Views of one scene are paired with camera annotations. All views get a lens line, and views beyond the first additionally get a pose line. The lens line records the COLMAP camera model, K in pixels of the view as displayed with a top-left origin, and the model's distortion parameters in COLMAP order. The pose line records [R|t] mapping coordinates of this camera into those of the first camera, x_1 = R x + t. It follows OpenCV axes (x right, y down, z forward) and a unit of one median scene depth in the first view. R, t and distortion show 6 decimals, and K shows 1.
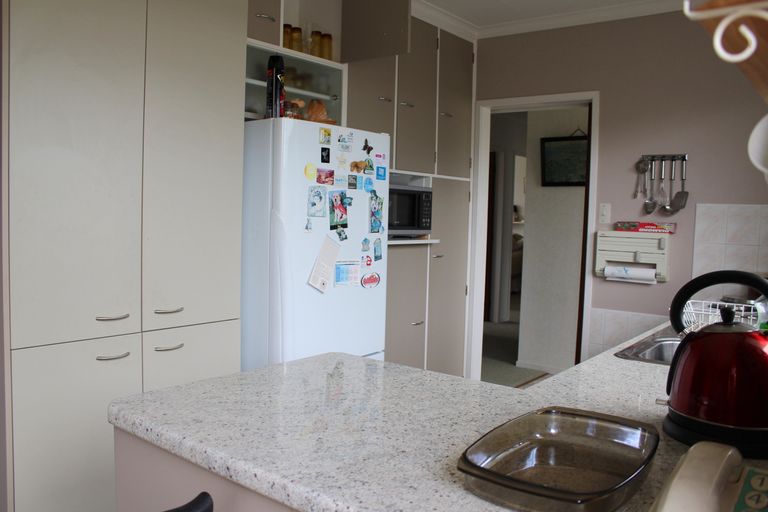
lens RADIAL K [[638.7, 0, 384.0], [0, 638.7, 256.0], [0, 0, 1]] dist [-0.009682, -0.002980]
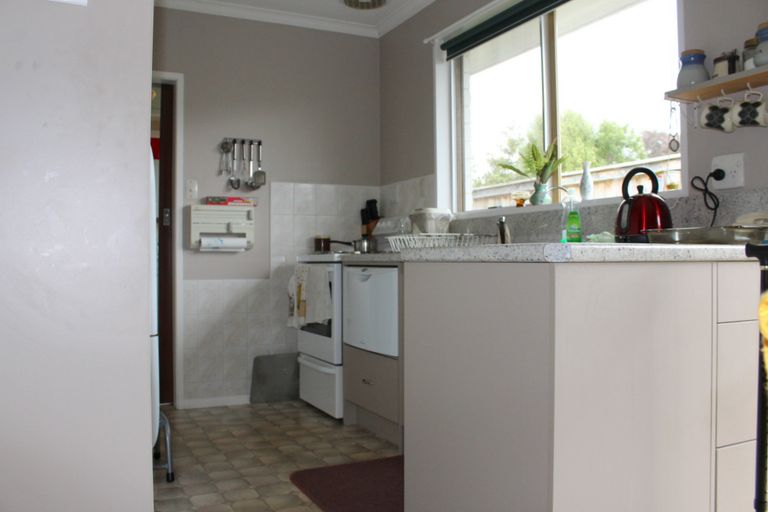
lens RADIAL K [[638.7, 0, 384.0], [0, 638.7, 256.0], [0, 0, 1]] dist [-0.009682, -0.002980]
pose [[0.408635, -0.032785, 0.912109, -0.510091], [0.086384, 0.996258, -0.002891, 0.076992], [-0.908600, 0.079973, 0.409938, 0.301931]]
